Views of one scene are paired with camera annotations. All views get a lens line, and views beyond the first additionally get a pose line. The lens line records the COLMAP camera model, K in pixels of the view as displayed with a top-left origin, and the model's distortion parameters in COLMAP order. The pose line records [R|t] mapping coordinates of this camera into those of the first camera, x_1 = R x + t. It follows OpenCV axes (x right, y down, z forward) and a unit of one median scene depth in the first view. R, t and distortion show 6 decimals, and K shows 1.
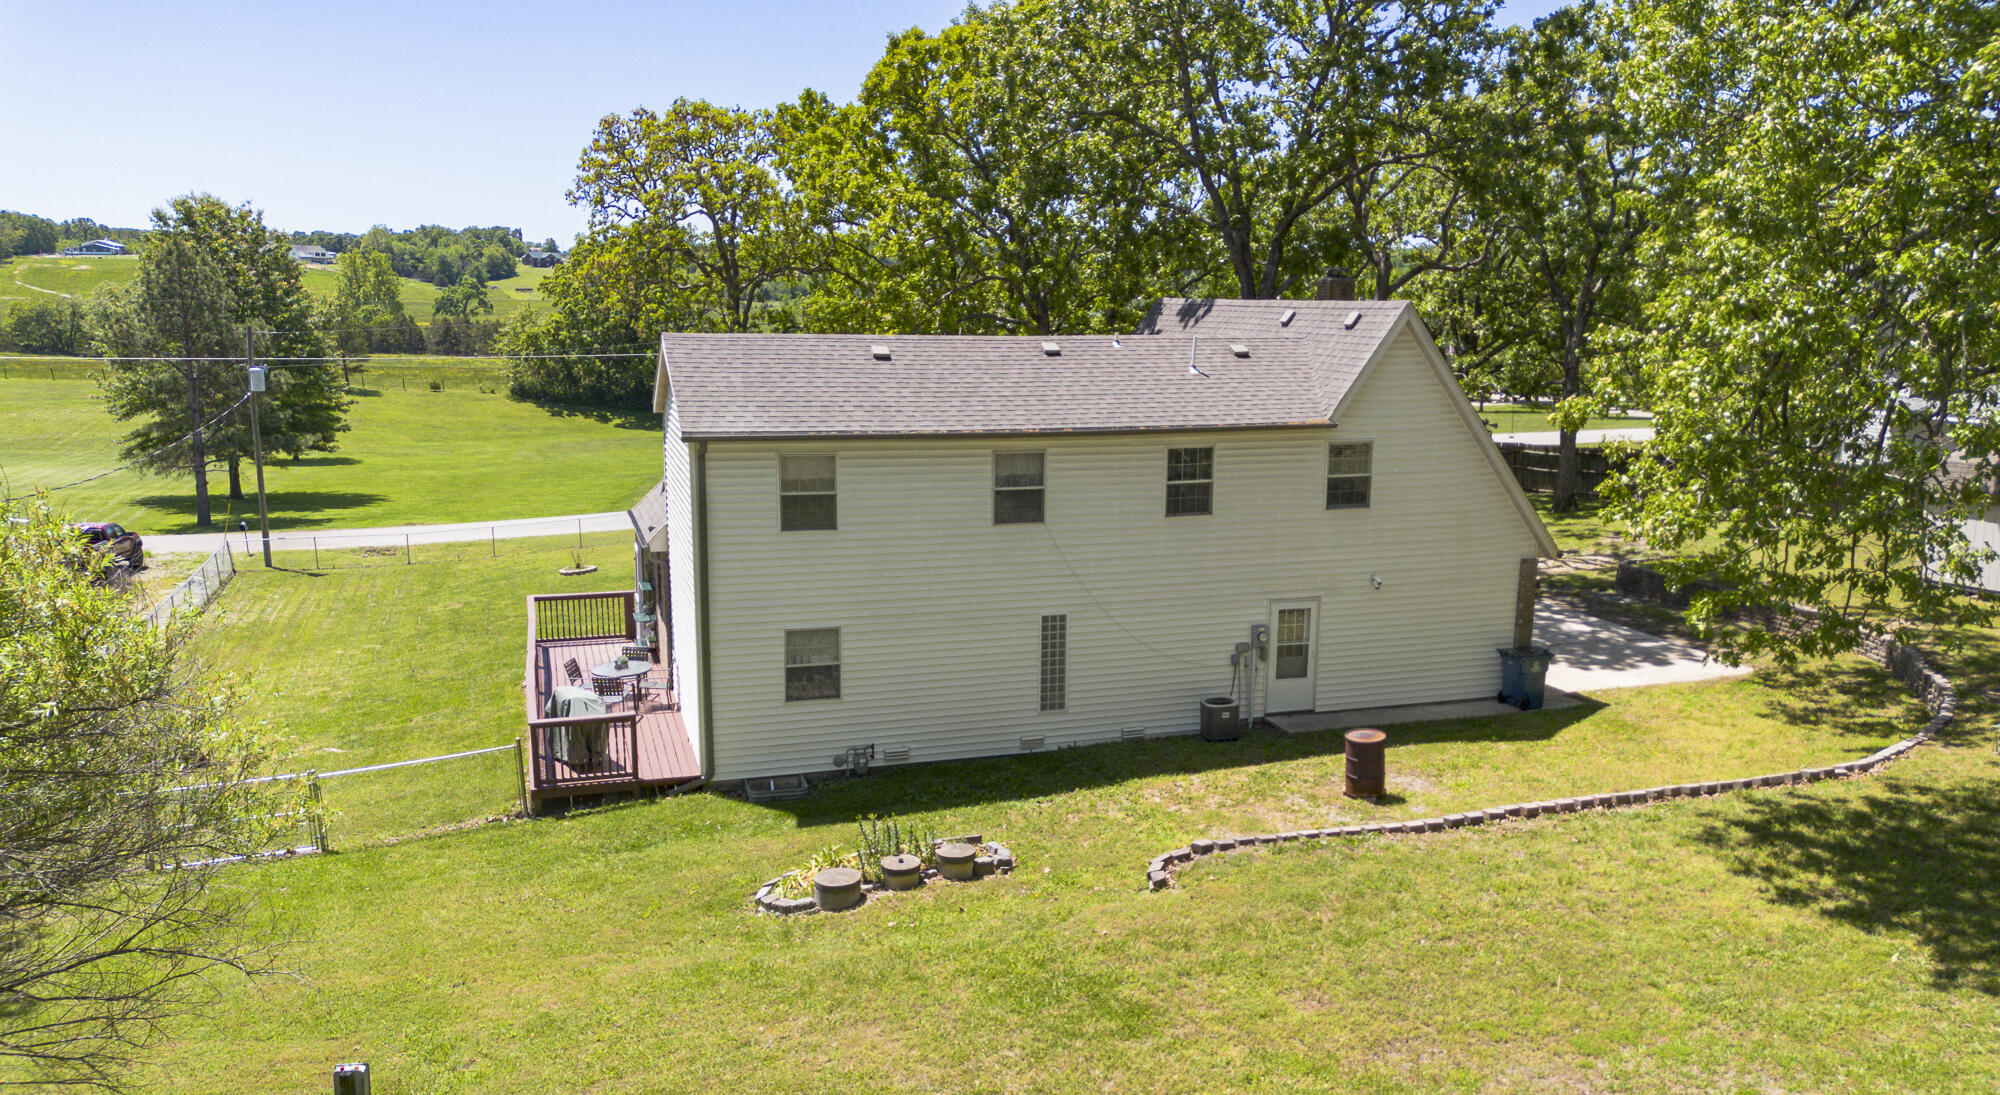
lens RADIAL K [[1277.4, 0, 1000.0], [0, 1277.4, 547.5], [0, 0, 1]] dist [0.001127, 0.000261]
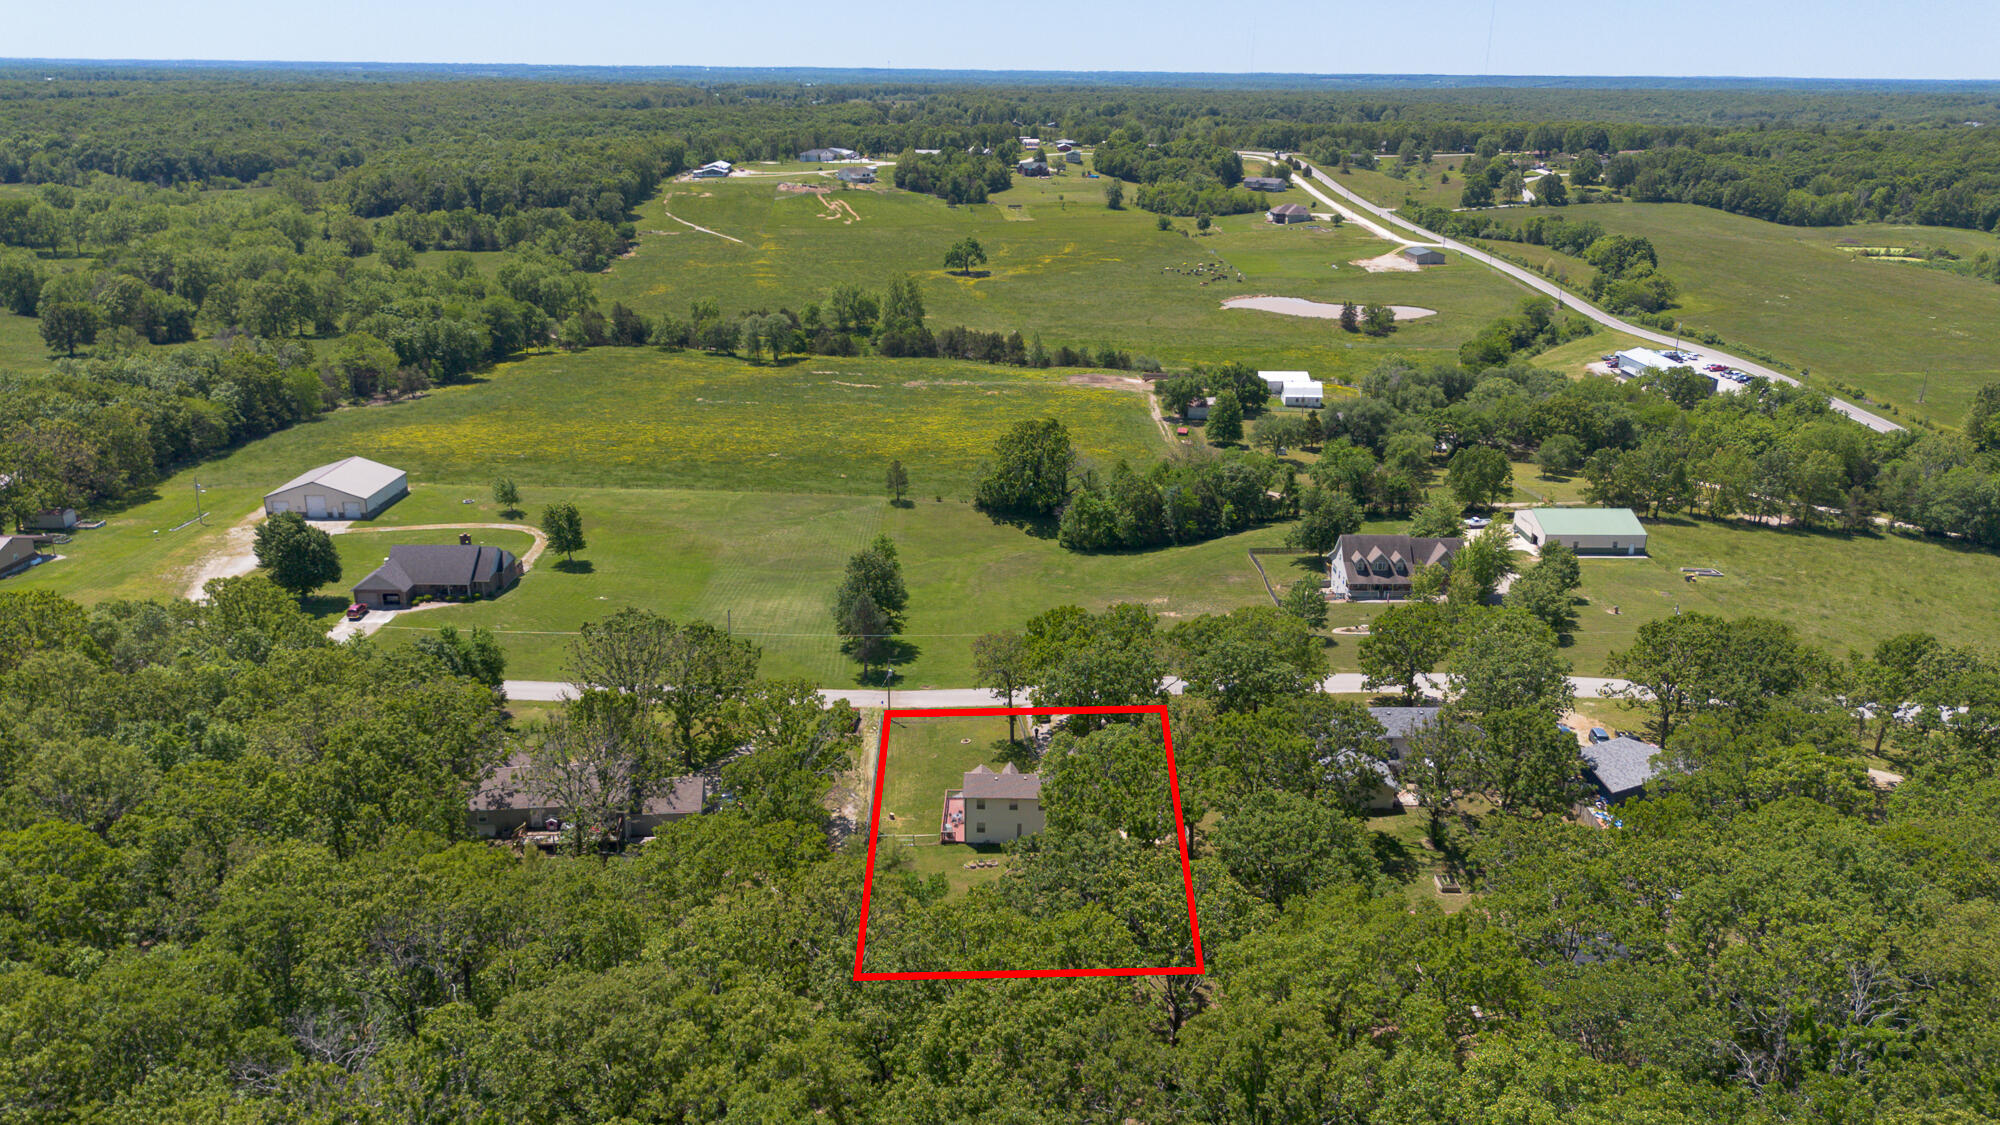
lens RADIAL K [[1387.4, 0, 1000.0], [0, 1387.4, 562.5], [0, 0, 1]] dist [-0.000787, -0.000208]
pose [[0.929582, 0.116619, -0.349682, 0.378328], [-0.051304, 0.980334, 0.190558, -0.432759], [0.365028, -0.159199, 0.917284, -0.882496]]
